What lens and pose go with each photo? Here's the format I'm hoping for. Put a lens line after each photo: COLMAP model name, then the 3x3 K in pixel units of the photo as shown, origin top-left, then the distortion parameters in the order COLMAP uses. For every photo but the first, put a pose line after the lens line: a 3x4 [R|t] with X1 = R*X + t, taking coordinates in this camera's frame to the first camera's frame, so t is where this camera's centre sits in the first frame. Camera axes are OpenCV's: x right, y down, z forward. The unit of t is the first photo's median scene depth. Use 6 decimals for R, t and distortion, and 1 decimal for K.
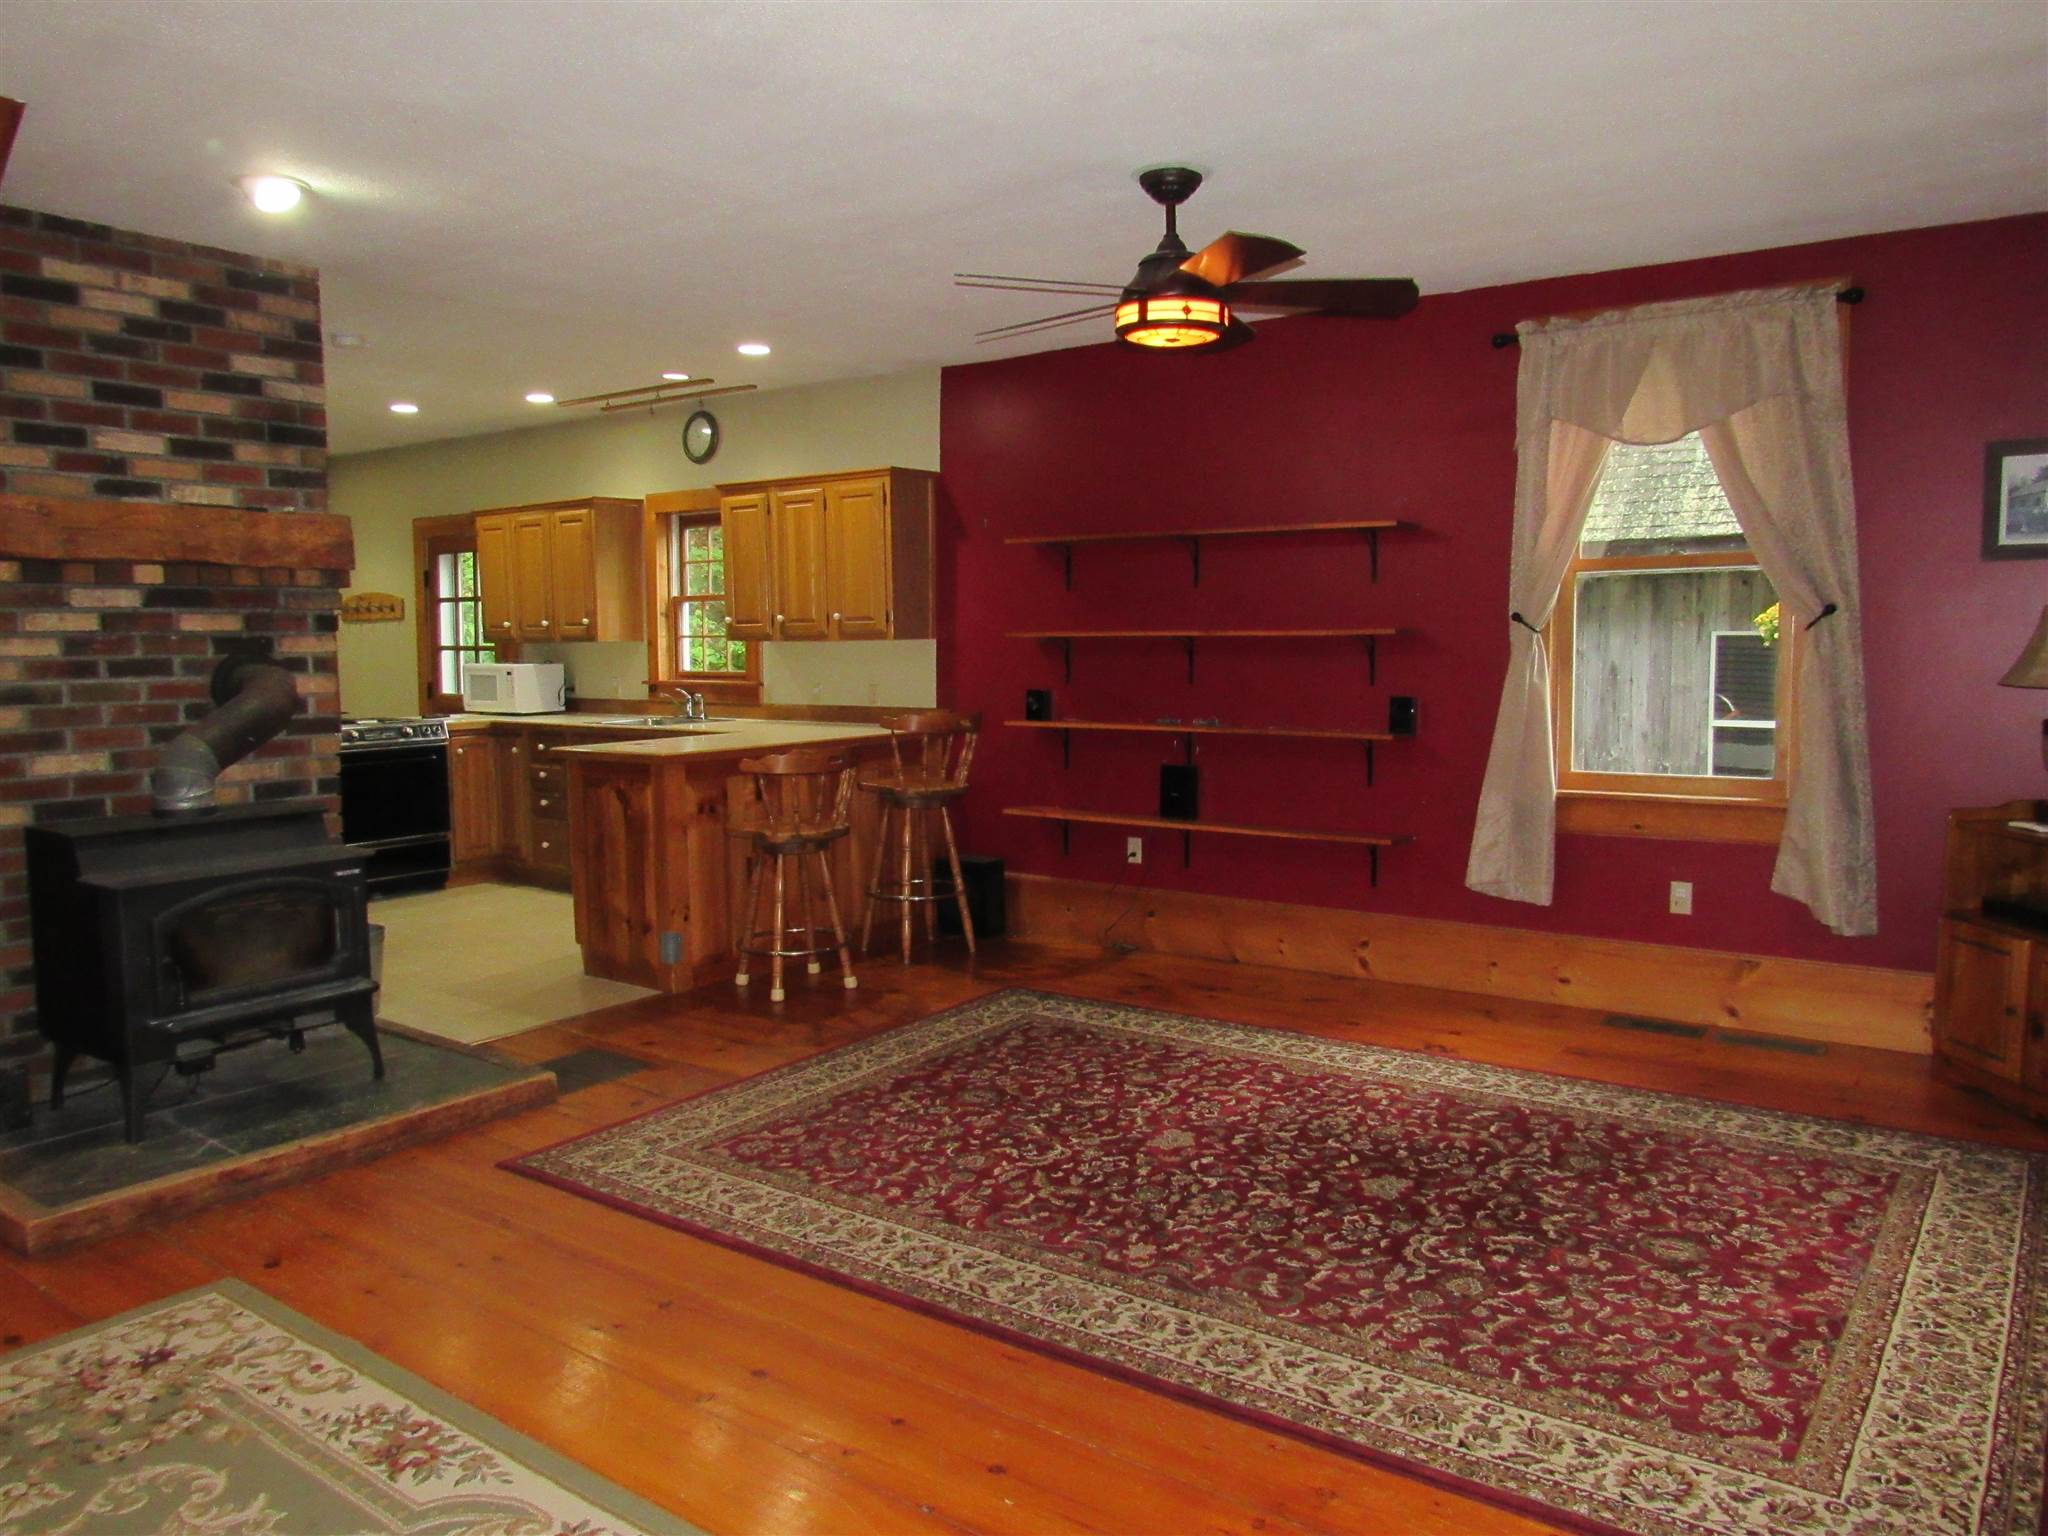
lens RADIAL K [[1459.8, 0, 1031.8], [0, 1459.8, 770.2], [0, 0, 1]] dist [-0.030959, 0.006949]
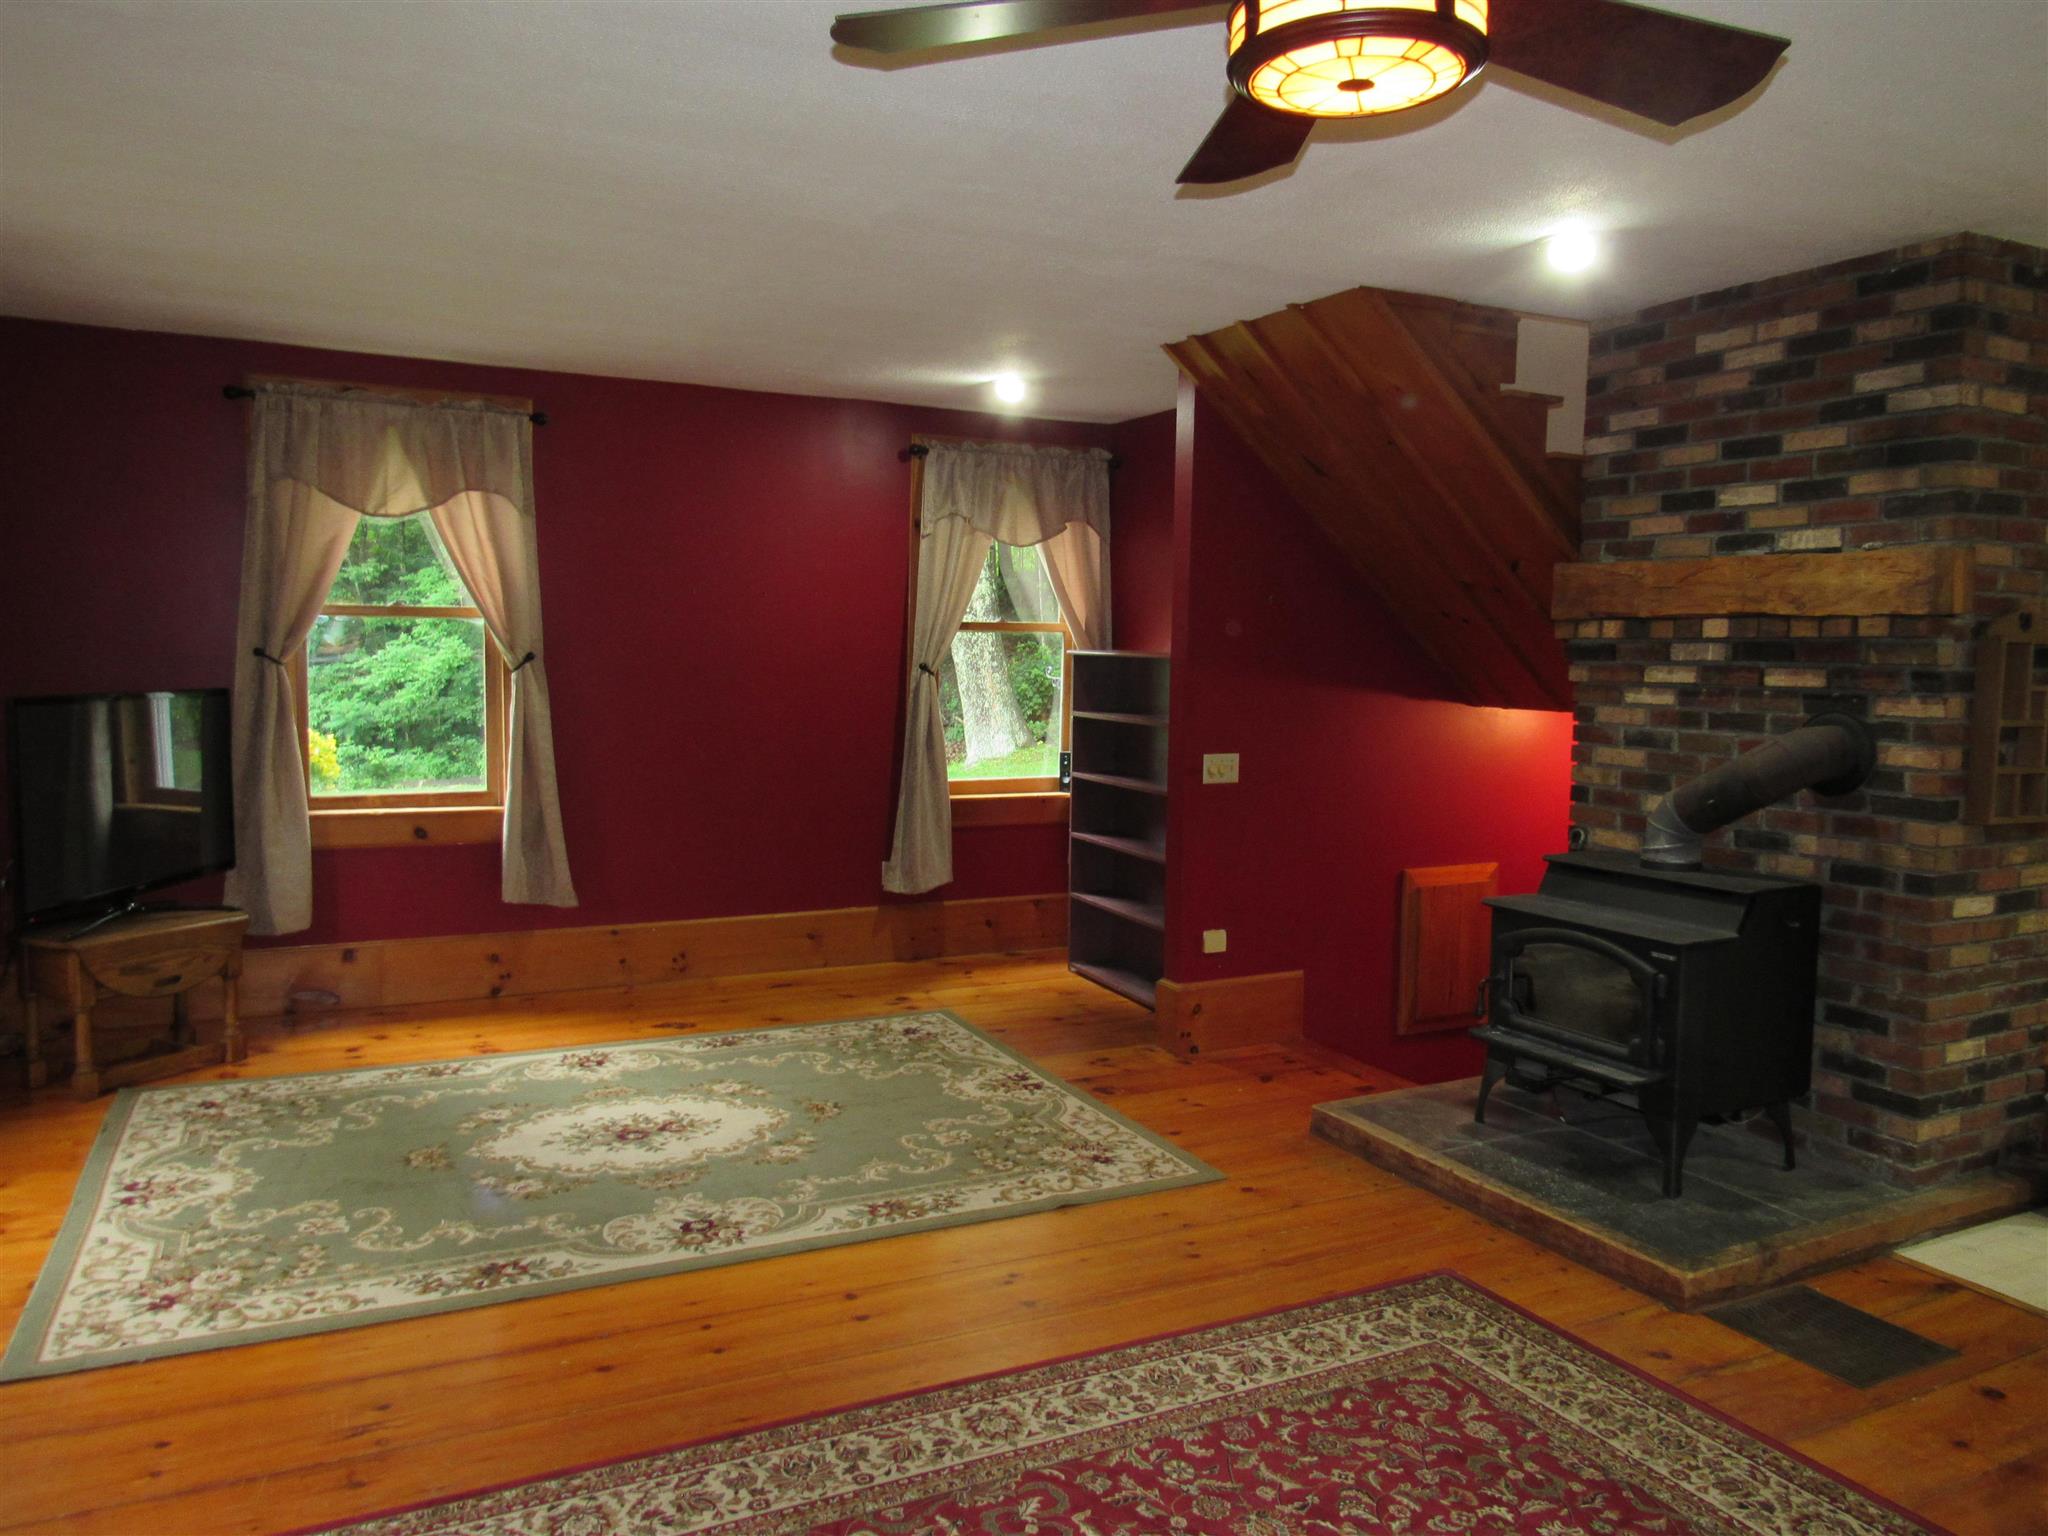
lens RADIAL K [[1459.8, 0, 1034.8], [0, 1459.8, 771.8], [0, 0, 1]] dist [-0.030959, 0.006949]
pose [[-0.460634, 0.073617, -0.884532, 0.506294], [-0.092576, 0.987134, 0.130367, -0.126417], [0.882749, 0.141938, -0.447892, 1.060067]]
